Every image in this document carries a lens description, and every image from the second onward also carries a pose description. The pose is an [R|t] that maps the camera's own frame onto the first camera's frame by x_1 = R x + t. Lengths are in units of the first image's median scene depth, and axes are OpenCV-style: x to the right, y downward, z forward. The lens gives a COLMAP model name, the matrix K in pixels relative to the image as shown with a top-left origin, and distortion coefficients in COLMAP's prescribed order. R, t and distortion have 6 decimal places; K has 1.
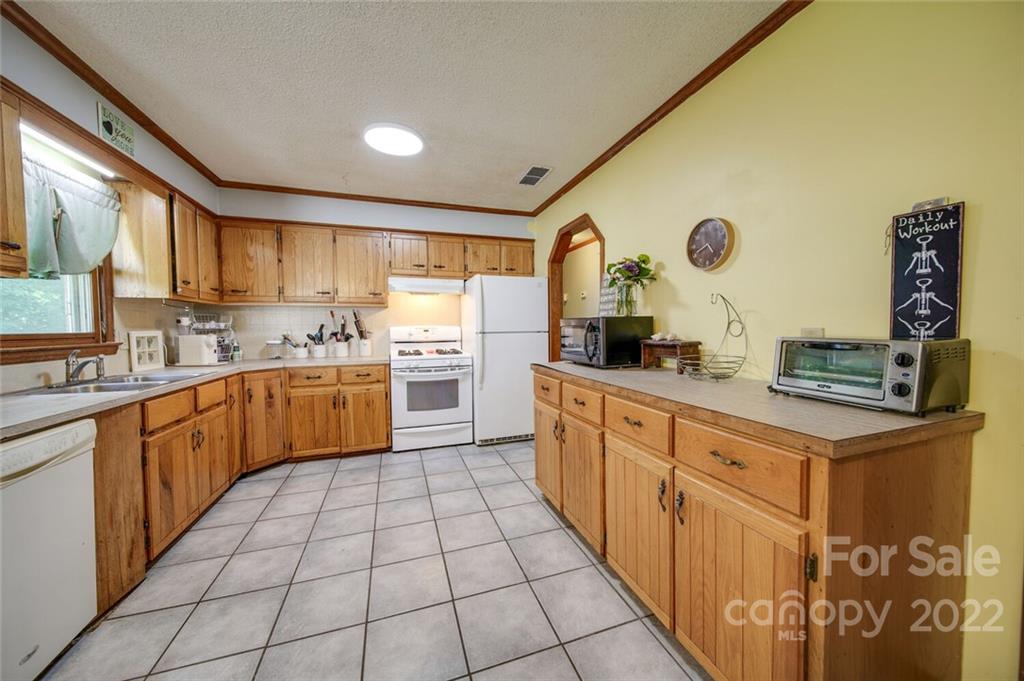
lens RADIAL K [[358.3, 0, 514.4], [0, 358.3, 341.1], [0, 0, 1]] dist [-0.000013, -0.001264]
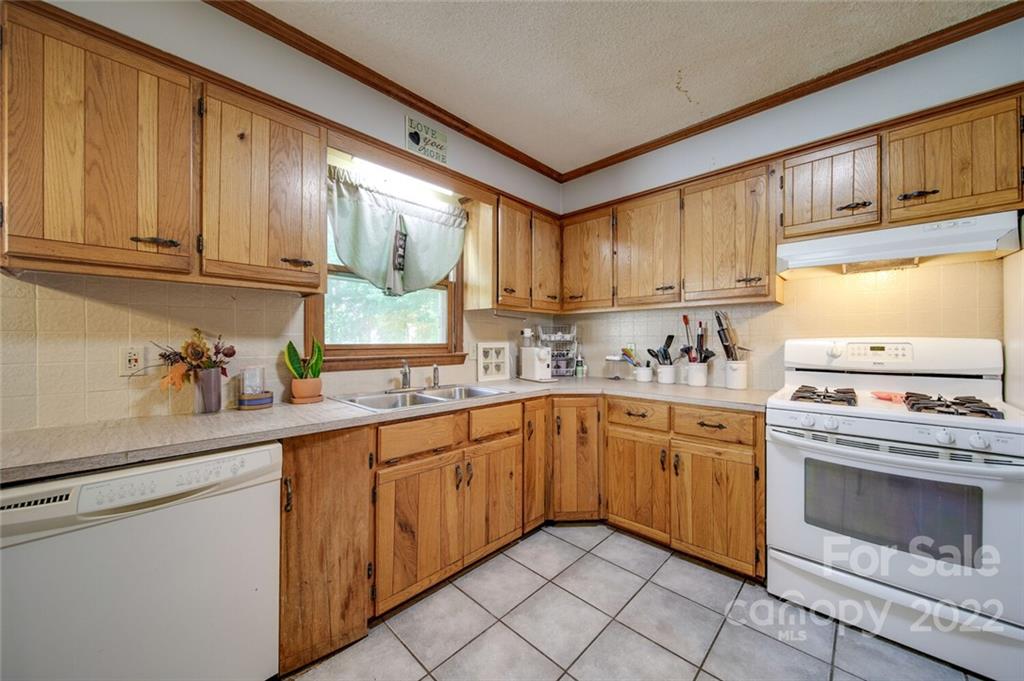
lens RADIAL K [[365.9, 0, 514.0], [0, 365.9, 340.8], [0, 0, 1]] dist [0.000598, -0.001408]
pose [[0.462748, 0.008074, -0.886453, -0.085130], [-0.038991, 0.999176, -0.011254, -0.027360], [0.885632, 0.039772, 0.462682, 0.664914]]
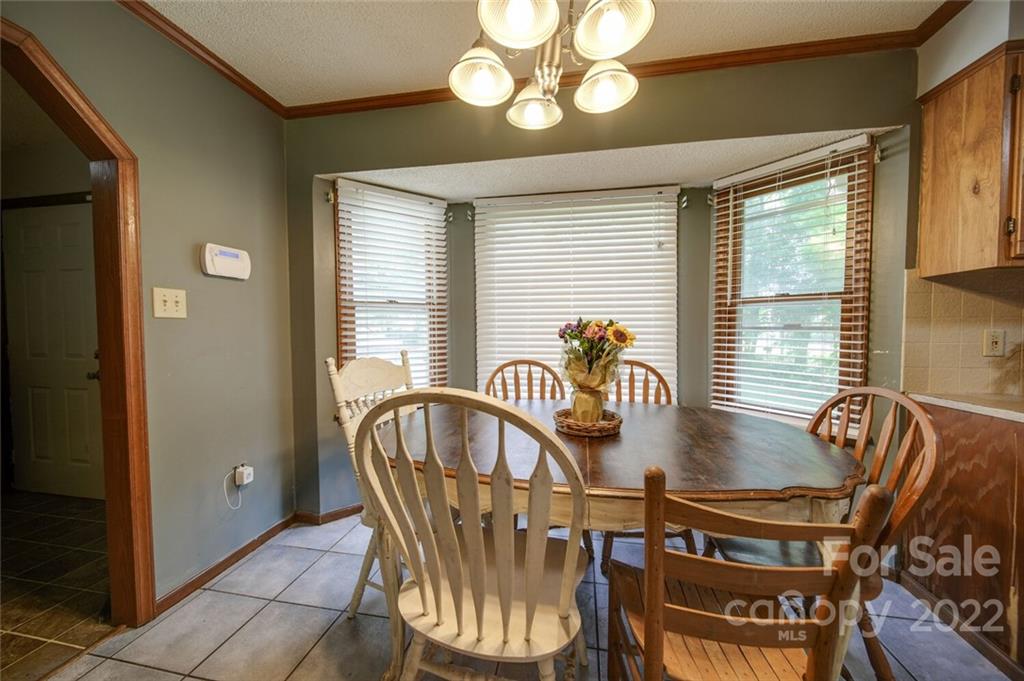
lens RADIAL K [[358.3, 0, 514.4], [0, 358.3, 341.1], [0, 0, 1]] dist [-0.000013, -0.001264]
pose [[-0.484846, 0.042892, -0.873547, 0.101629], [-0.025782, 0.997662, 0.063296, 0.002202], [0.874220, 0.053210, -0.482606, -0.102152]]
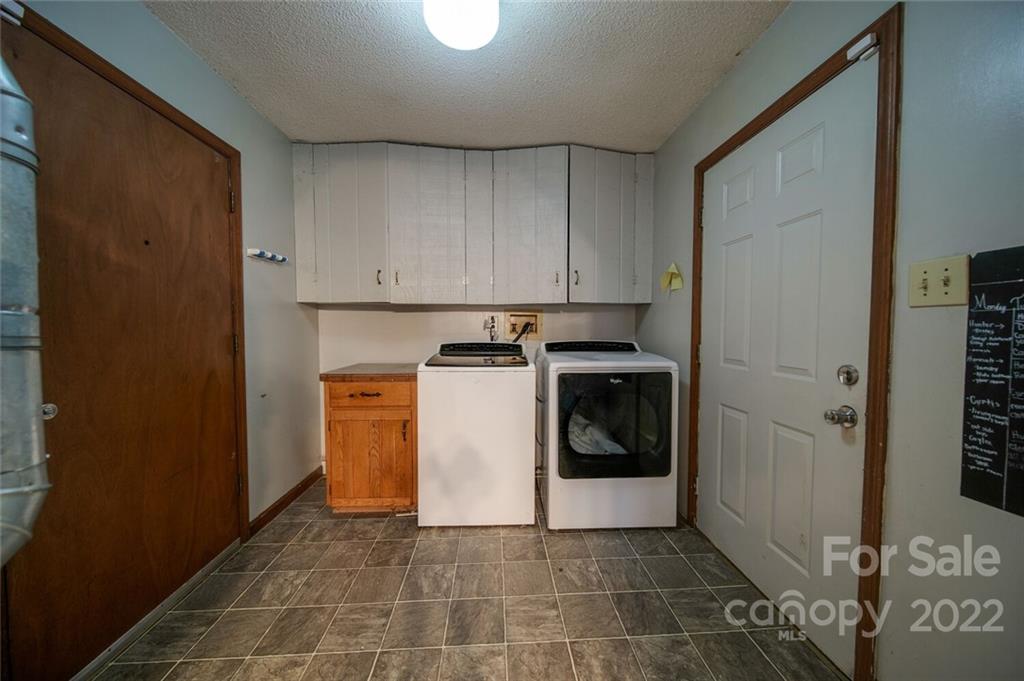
lens RADIAL K [[358.3, 0, 514.4], [0, 358.3, 341.1], [0, 0, 1]] dist [-0.000013, -0.001264]
pose [[-0.964953, 0.003205, 0.262404, 0.107082], [0.021677, 0.997482, 0.067532, 0.045813], [-0.261527, 0.070853, -0.962592, -1.070941]]
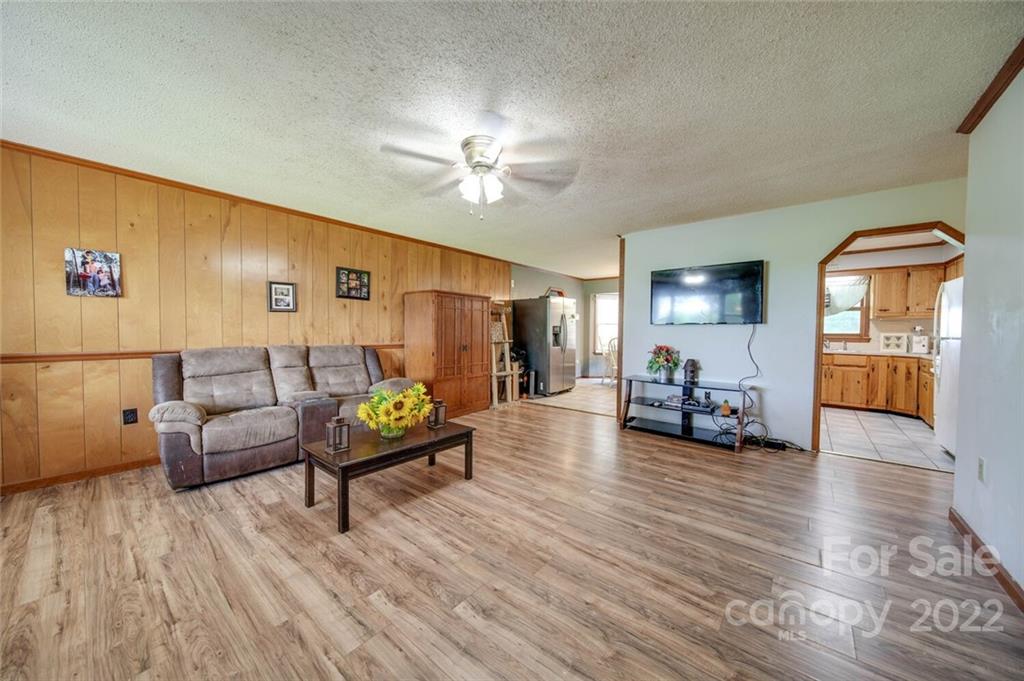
lens RADIAL K [[358.3, 0, 514.4], [0, 358.3, 341.1], [0, 0, 1]] dist [-0.000013, -0.001264]
pose [[-0.848992, 0.018500, -0.528081, 2.315983], [-0.020137, 0.997528, 0.067320, -0.092404], [0.528021, 0.067788, -0.846521, 1.885493]]
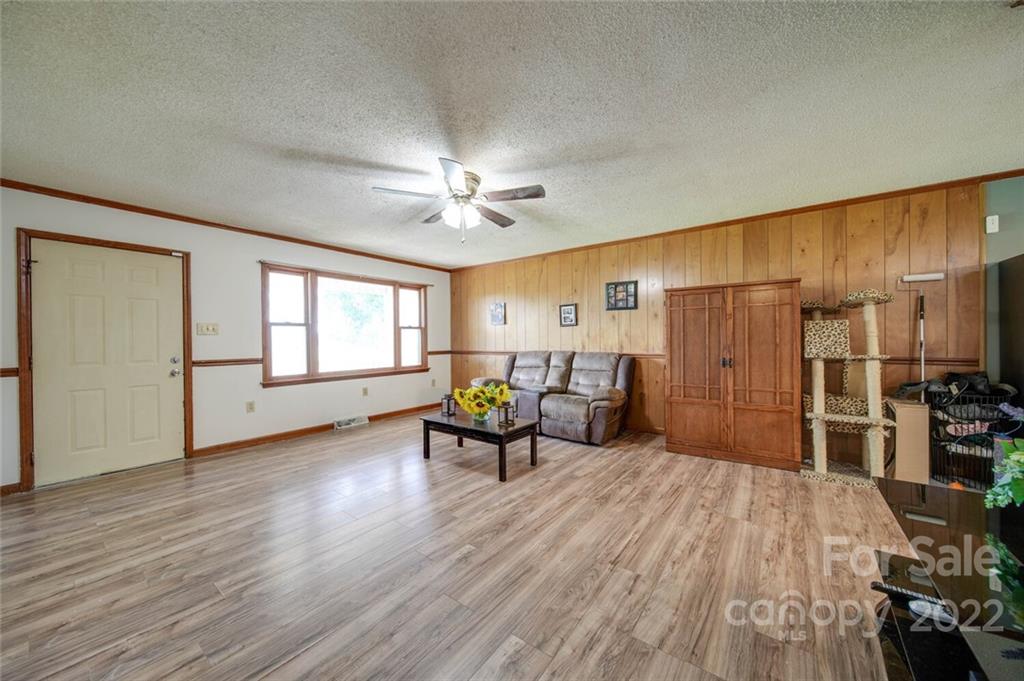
lens RADIAL K [[358.3, 0, 514.4], [0, 358.3, 341.1], [0, 0, 1]] dist [-0.000013, -0.001264]
pose [[-0.568545, 0.011363, 0.822574, 0.662779], [0.047696, 0.998678, 0.019170, -0.059534], [-0.821268, 0.050132, -0.568335, 1.453843]]
